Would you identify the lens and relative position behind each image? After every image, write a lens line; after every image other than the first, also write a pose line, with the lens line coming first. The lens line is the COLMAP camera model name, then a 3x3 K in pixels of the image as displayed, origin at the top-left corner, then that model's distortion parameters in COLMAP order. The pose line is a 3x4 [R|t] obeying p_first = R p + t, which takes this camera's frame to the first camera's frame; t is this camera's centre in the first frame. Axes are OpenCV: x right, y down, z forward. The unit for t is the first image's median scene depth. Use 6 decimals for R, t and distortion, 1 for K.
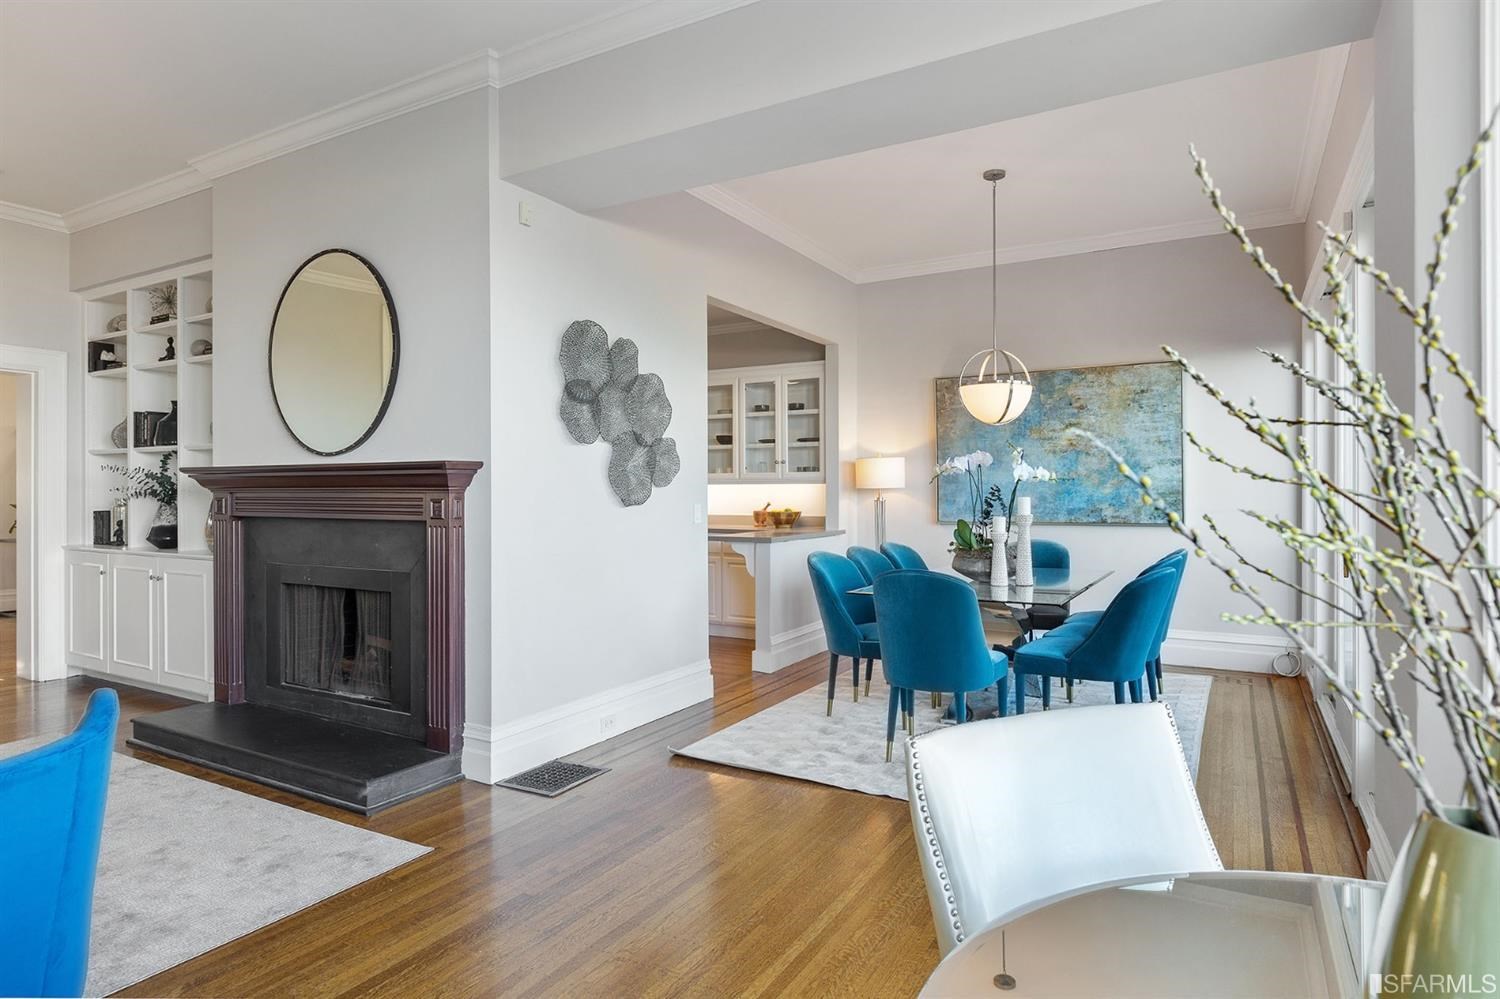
lens RADIAL K [[841.3, 0, 750.0], [0, 841.3, 499.5], [0, 0, 1]] dist [-0.000165, -0.000158]
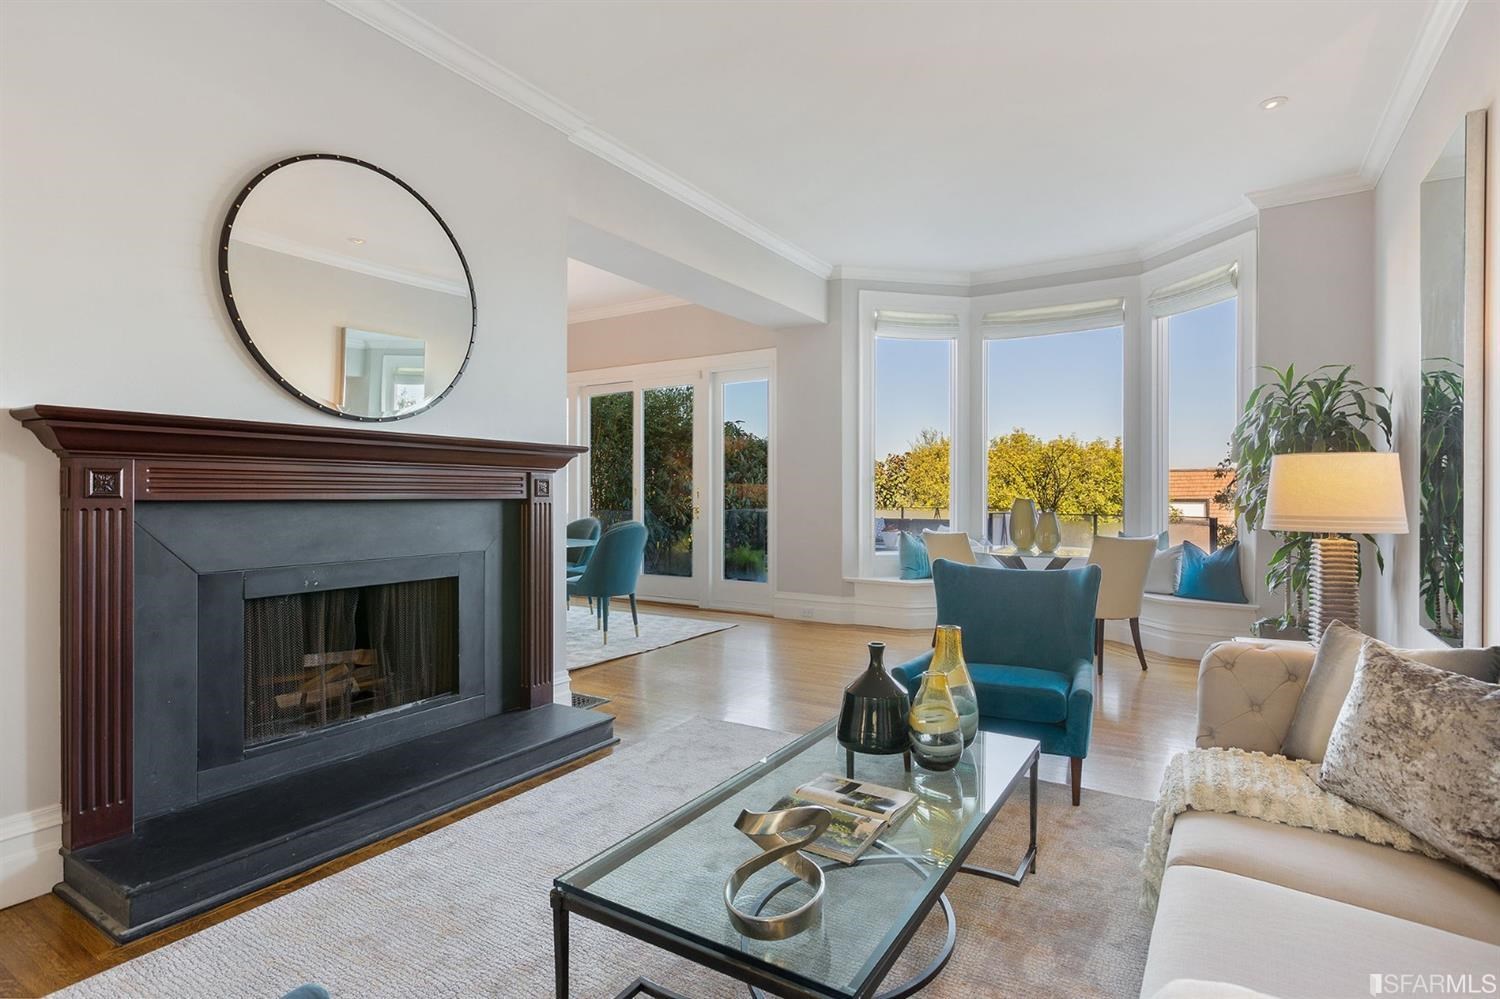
lens RADIAL K [[750.5, 0, 750.0], [0, 750.5, 499.5], [0, 0, 1]] dist [-0.000798, -0.000139]
pose [[0.036462, -0.006061, 0.999317, -0.912372], [0.008810, 0.999945, 0.005743, 0.015463], [-0.999296, 0.008594, 0.036513, 0.463272]]
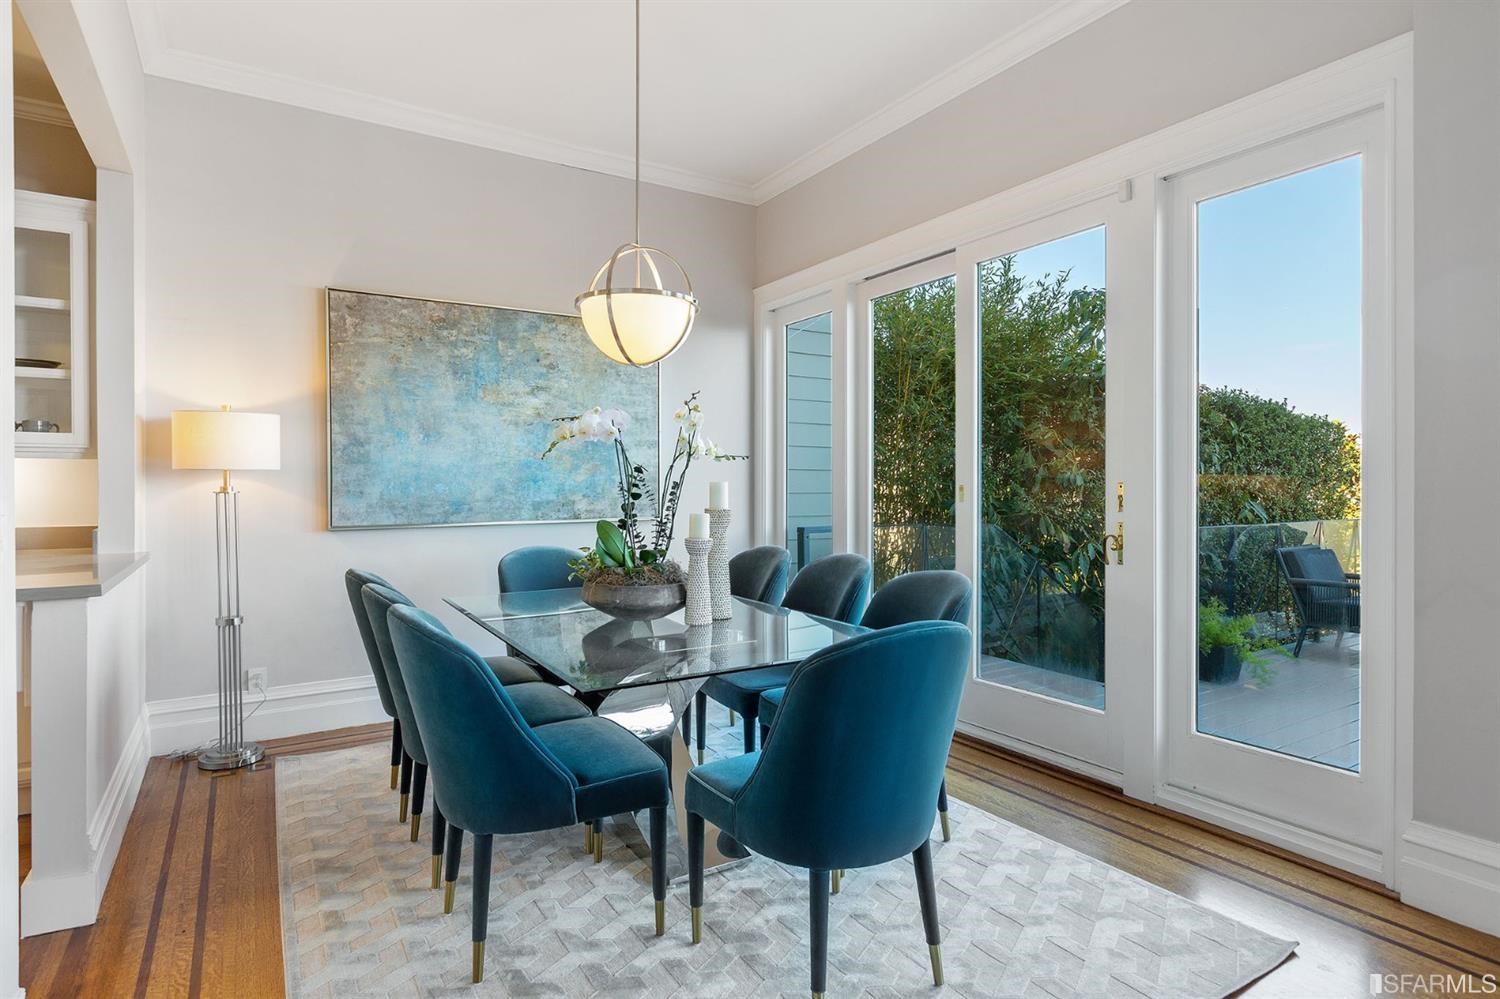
lens RADIAL K [[797.4, 0, 746.5], [0, 797.4, 490.1], [0, 0, 1]] dist [0.000889, -0.000749]
pose [[0.467360, -0.003158, 0.884062, -0.172908], [0.009331, 0.999956, -0.001361, 0.003860], [-0.884018, 0.008885, 0.467369, 0.578297]]
